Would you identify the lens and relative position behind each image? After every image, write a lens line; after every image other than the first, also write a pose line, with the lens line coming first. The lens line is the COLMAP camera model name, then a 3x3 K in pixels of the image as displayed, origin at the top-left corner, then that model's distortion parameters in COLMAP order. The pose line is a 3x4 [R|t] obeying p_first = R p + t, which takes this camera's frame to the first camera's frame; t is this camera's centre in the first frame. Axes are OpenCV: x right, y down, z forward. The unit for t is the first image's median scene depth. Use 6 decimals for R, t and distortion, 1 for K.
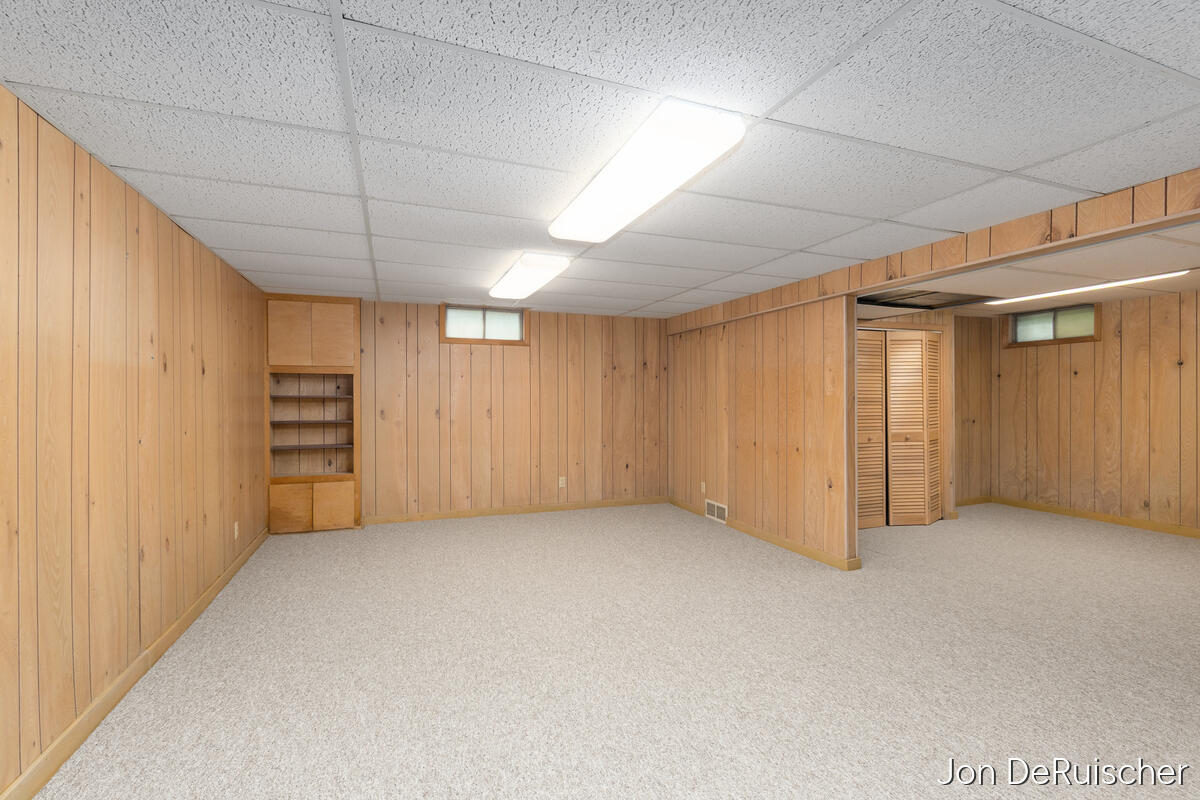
lens RADIAL K [[541.1, 0, 598.1], [0, 541.1, 396.1], [0, 0, 1]] dist [0.001450, 0.000529]
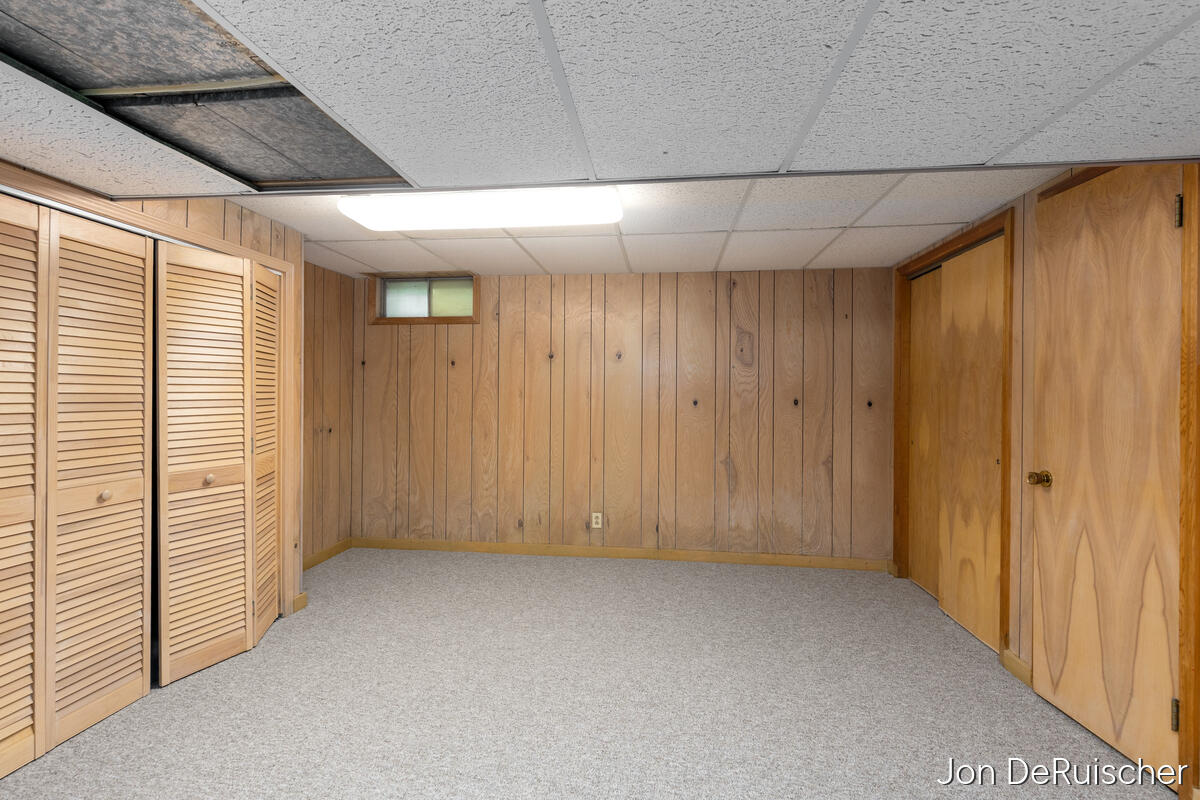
lens RADIAL K [[541.1, 0, 598.1], [0, 541.1, 396.1], [0, 0, 1]] dist [0.001450, 0.000529]
pose [[0.463327, 0.003007, 0.886182, 0.301256], [-0.011164, 0.999935, 0.002444, -0.000007], [-0.886117, -0.011026, 0.463331, 0.468186]]
